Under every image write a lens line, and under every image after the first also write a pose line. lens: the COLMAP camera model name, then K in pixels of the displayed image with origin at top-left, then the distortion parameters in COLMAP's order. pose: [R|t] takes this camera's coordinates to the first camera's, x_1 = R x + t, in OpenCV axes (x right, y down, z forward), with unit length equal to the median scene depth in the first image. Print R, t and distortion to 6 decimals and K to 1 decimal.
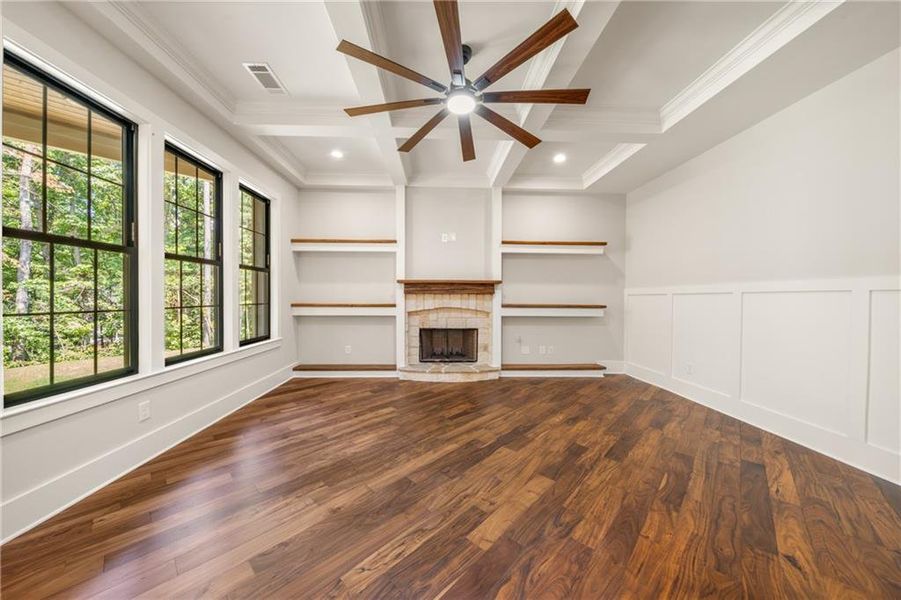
lens RADIAL K [[314.2, 0, 450.5], [0, 314.2, 300.0], [0, 0, 1]] dist [0.000470, 0.000024]
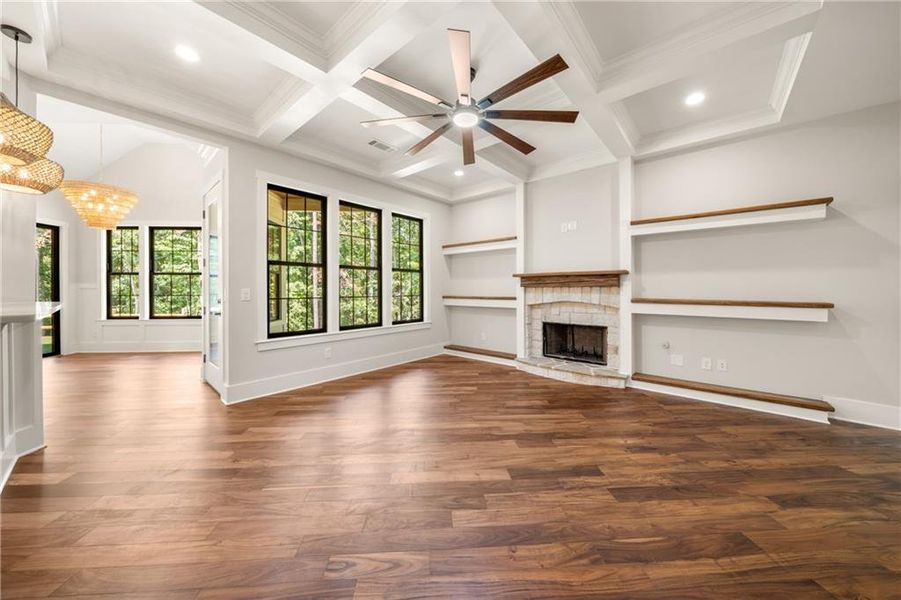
lens RADIAL K [[317.3, 0, 446.4], [0, 317.3, 290.8], [0, 0, 1]] dist [-0.000036, 0.000016]
pose [[0.725545, -0.002285, -0.688171, 0.382007], [-0.005529, 0.999943, -0.009149, 0.002983], [0.688153, 0.010443, 0.725491, 0.065758]]
